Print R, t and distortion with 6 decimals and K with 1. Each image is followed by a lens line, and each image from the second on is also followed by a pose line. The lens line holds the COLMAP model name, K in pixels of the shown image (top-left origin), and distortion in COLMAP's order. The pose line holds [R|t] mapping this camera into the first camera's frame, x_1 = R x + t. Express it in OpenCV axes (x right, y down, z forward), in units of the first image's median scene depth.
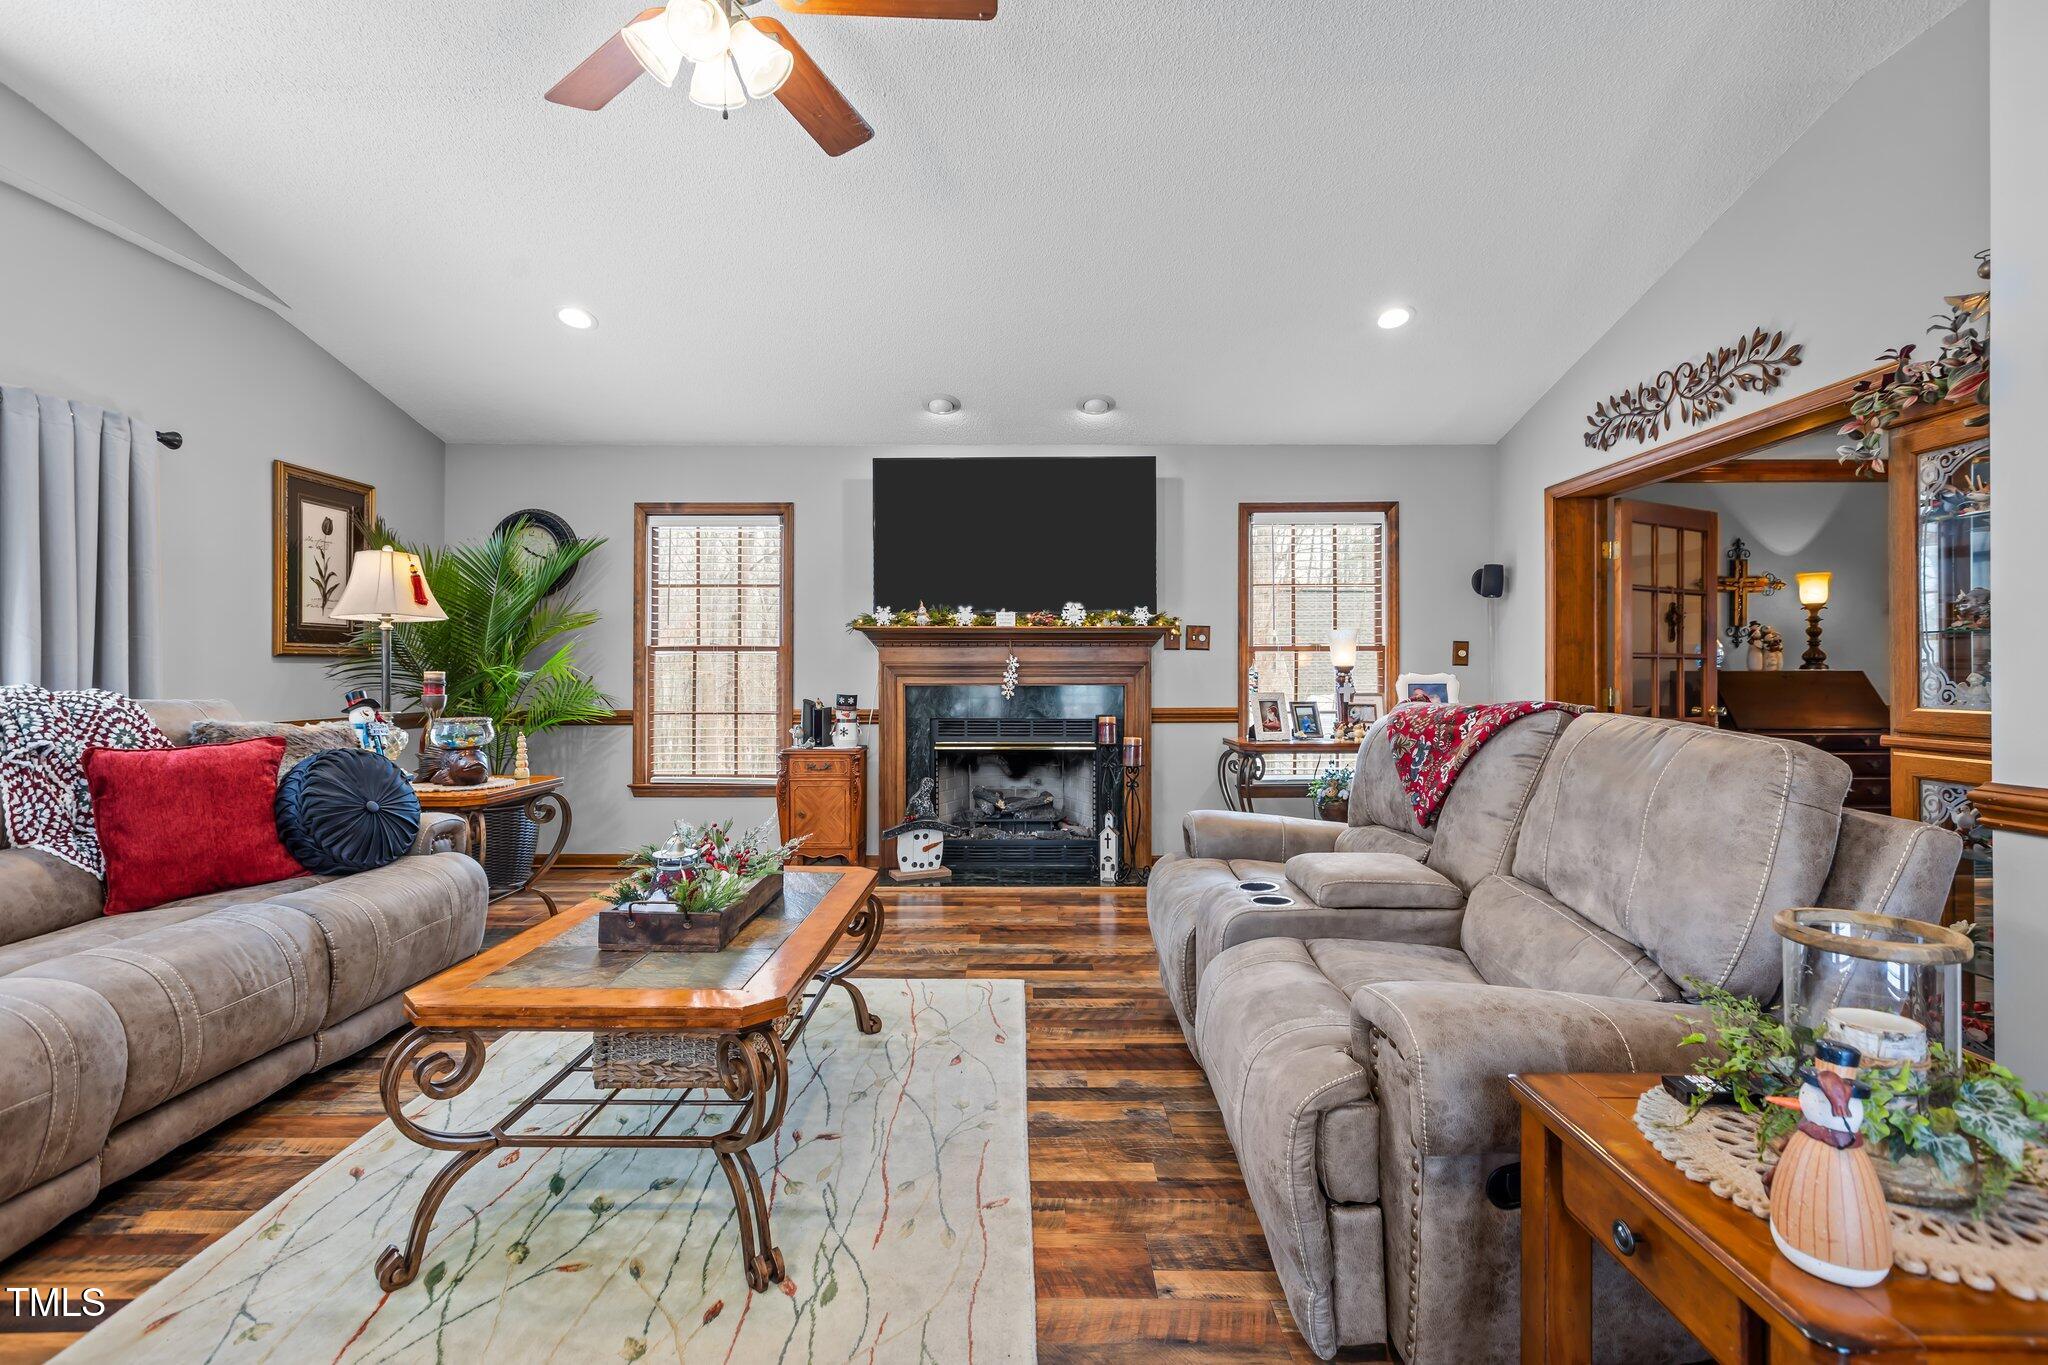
lens RADIAL K [[906.3, 0, 1028.9], [0, 906.3, 678.7], [0, 0, 1]] dist [-0.000155, -0.000609]
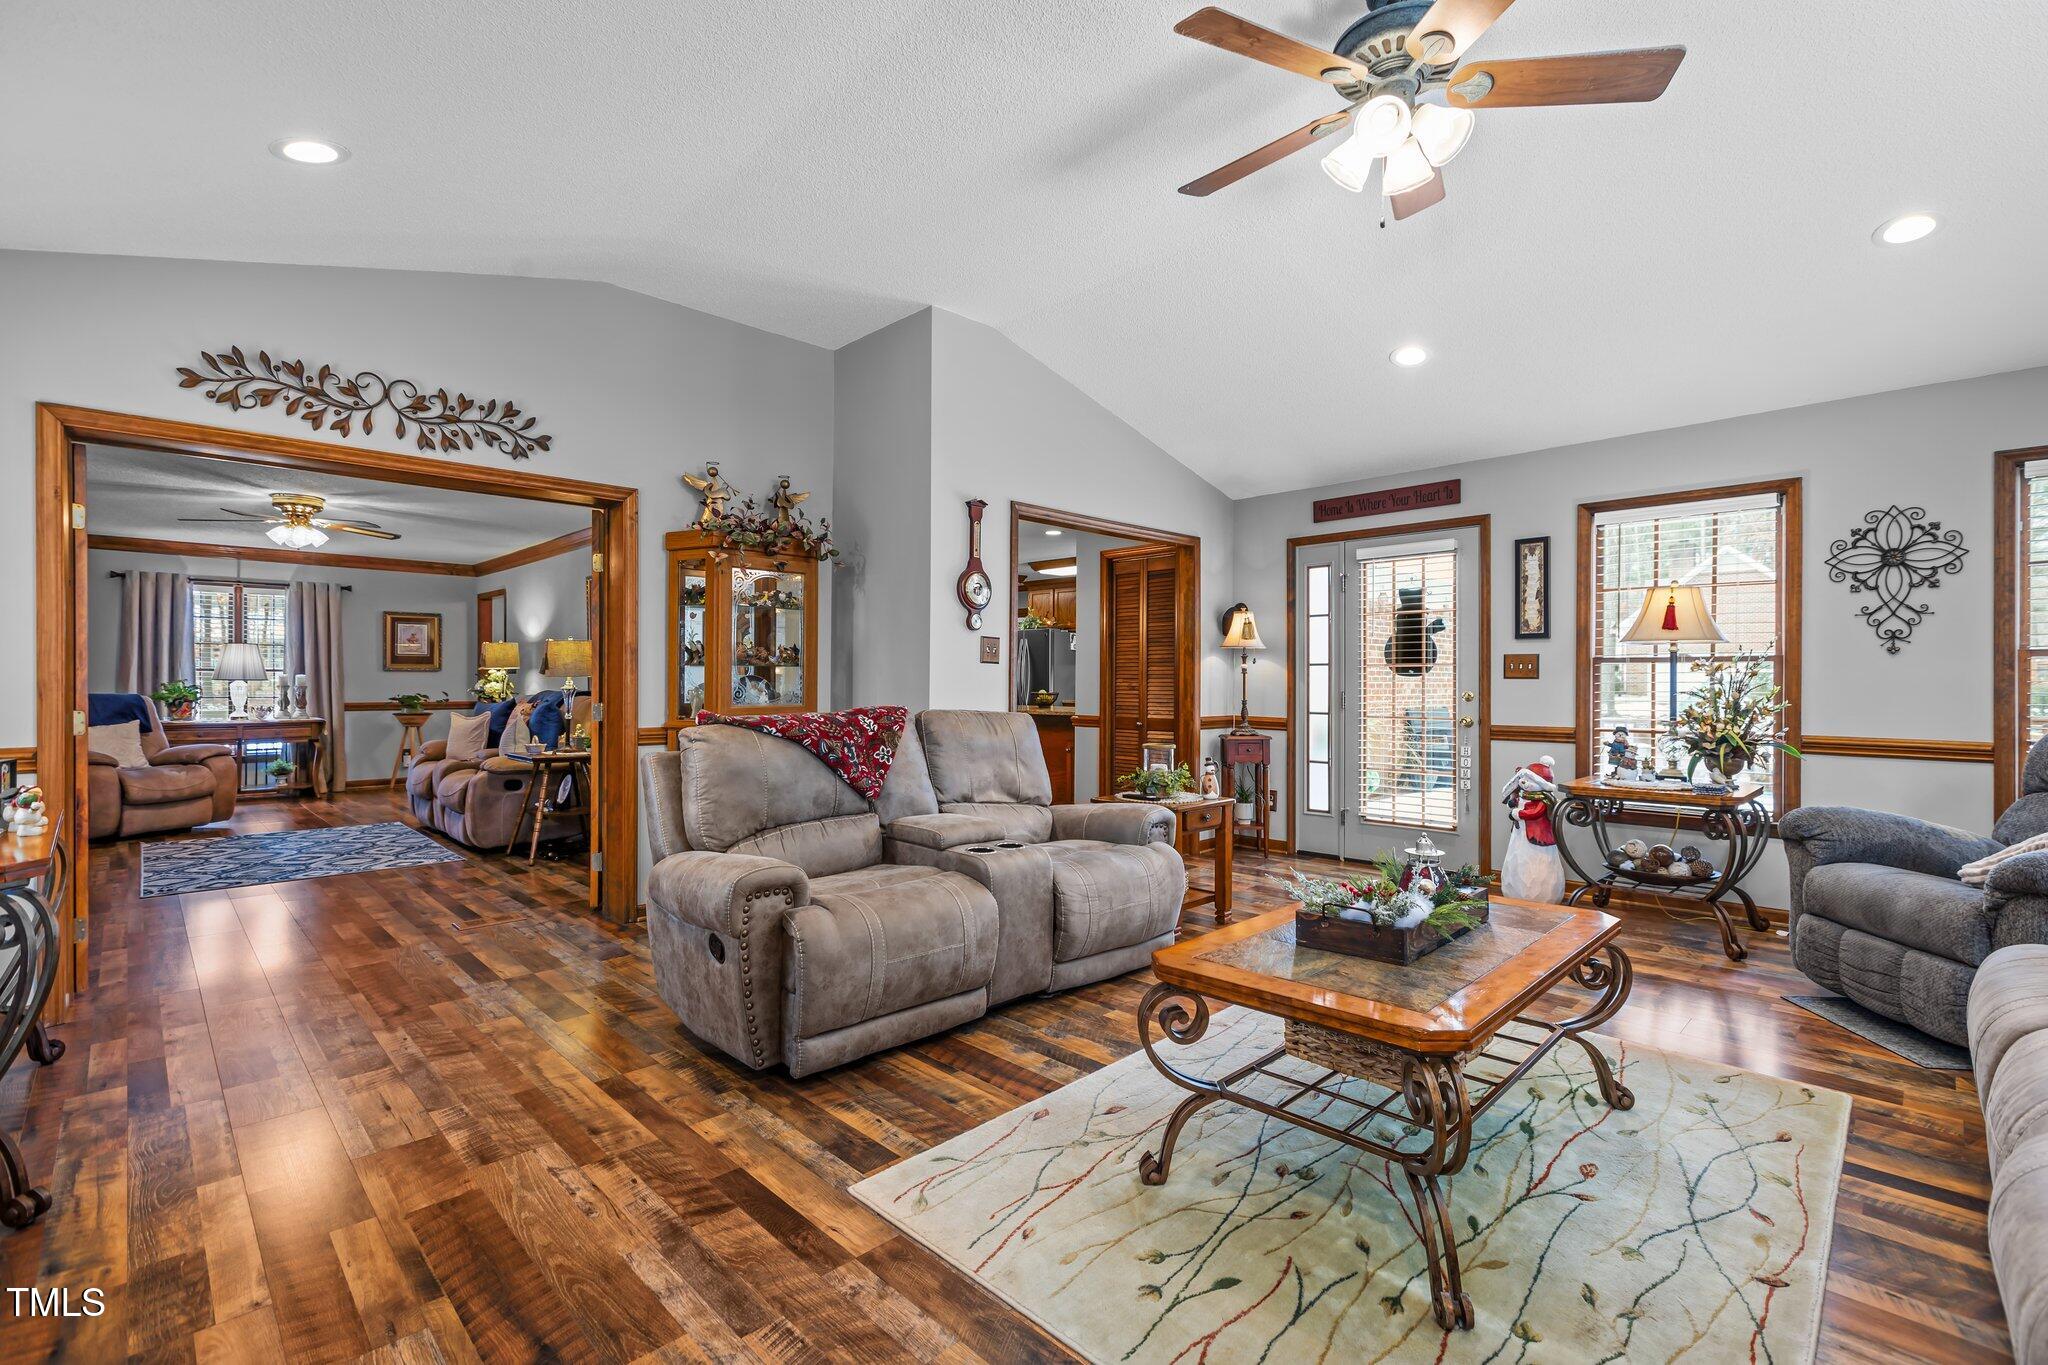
lens RADIAL K [[906.3, 0, 1028.9], [0, 906.3, 678.7], [0, 0, 1]] dist [-0.000155, -0.000609]
pose [[-0.701084, 0.002430, 0.713075, -0.481761], [0.003663, 0.999993, 0.000194, -0.014371], [-0.713070, 0.002749, -0.701088, 1.209140]]
